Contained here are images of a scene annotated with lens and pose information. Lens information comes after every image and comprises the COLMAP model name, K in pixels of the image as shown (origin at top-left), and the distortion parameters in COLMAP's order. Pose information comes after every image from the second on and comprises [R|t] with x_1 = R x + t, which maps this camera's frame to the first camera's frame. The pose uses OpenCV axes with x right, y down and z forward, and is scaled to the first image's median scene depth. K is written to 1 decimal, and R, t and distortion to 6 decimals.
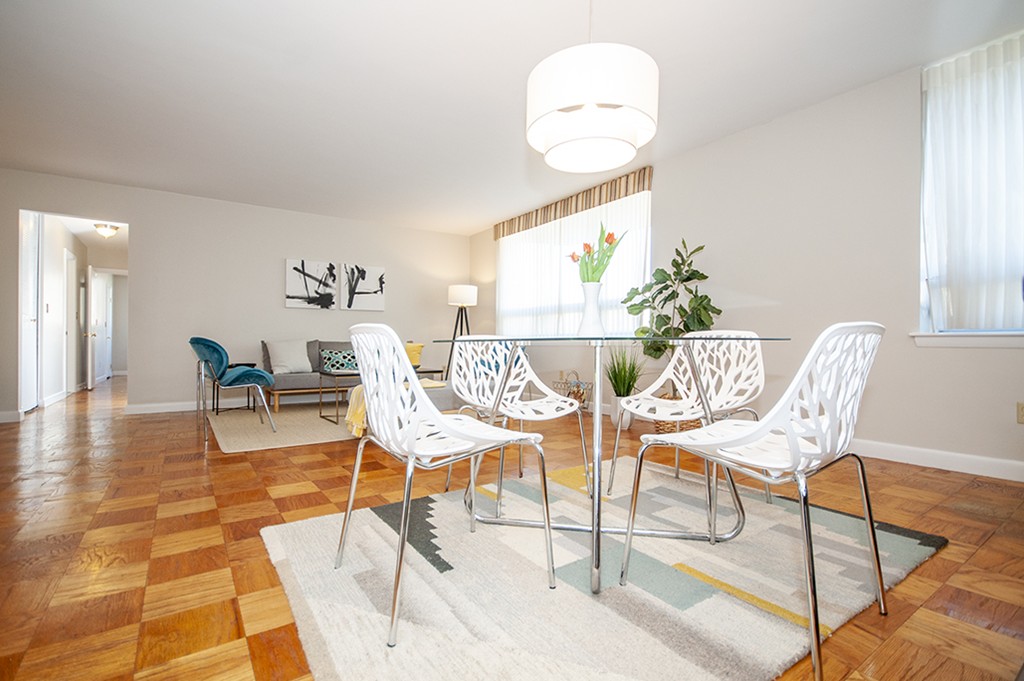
lens RADIAL K [[450.1, 0, 470.3], [0, 450.1, 340.0], [0, 0, 1]] dist [0.001094, 0.000035]
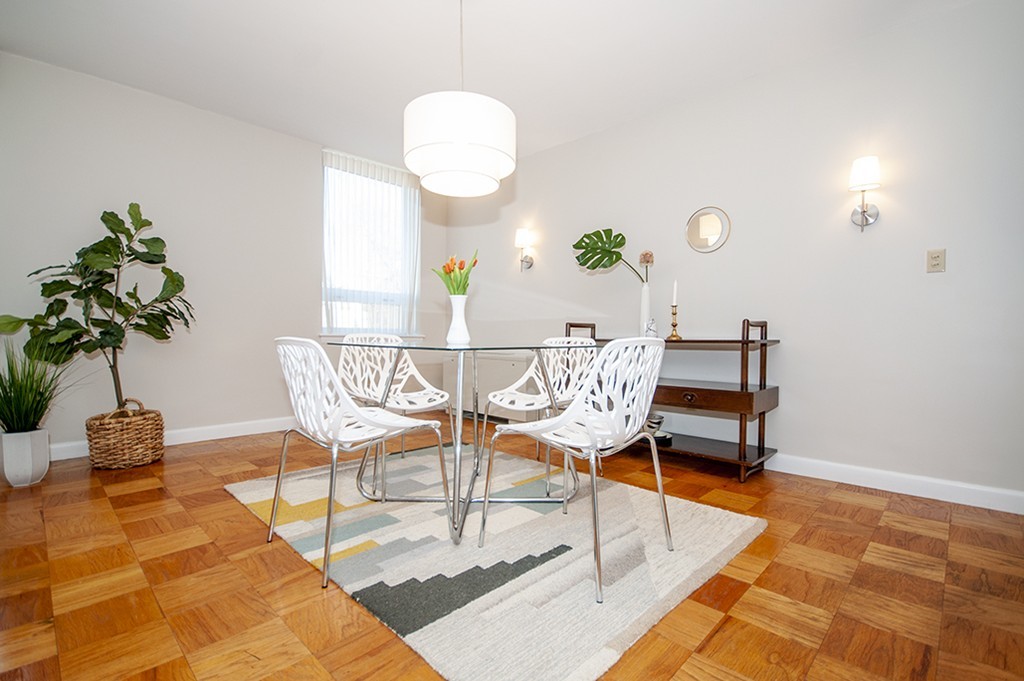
lens RADIAL K [[477.6, 0, 527.9], [0, 477.6, 356.0], [0, 0, 1]] dist [-0.003623, -0.000585]
pose [[-0.251247, -0.037681, 0.967189, -0.312302], [-0.007463, 0.999288, 0.036993, -0.004019], [-0.967894, 0.002077, -0.251349, 0.370570]]
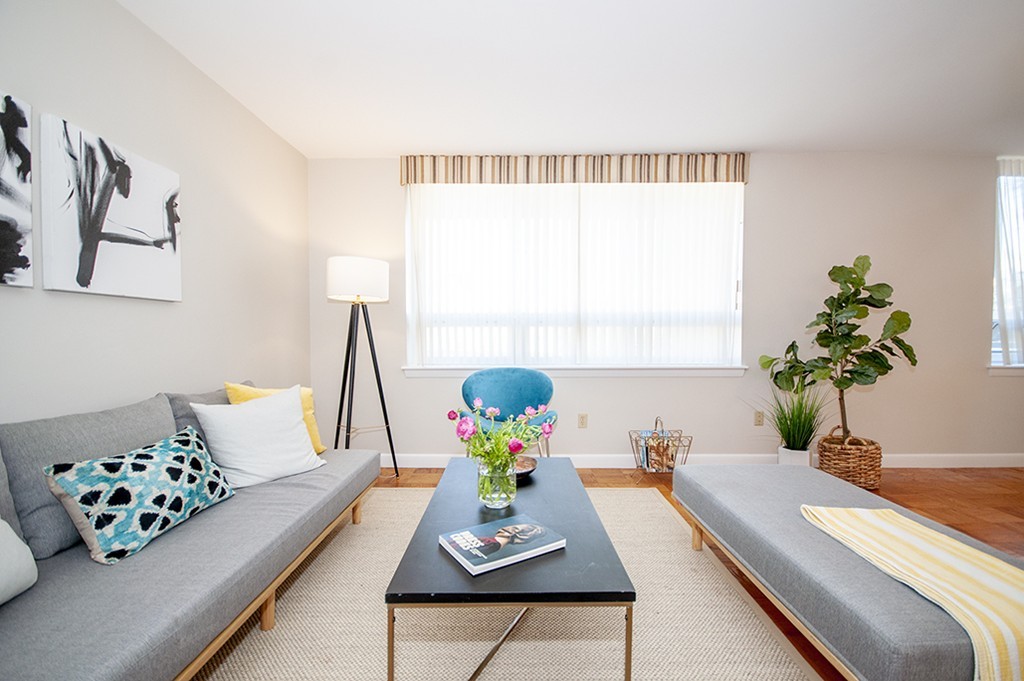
lens RADIAL K [[463.6, 0, 509.0], [0, 463.6, 347.1], [0, 0, 1]] dist [0.001695, -0.000442]
pose [[0.538049, -0.019959, 0.842677, -0.408265], [-0.000967, 0.999704, 0.024296, -0.044888], [-0.842913, -0.013888, 0.537870, 0.686968]]
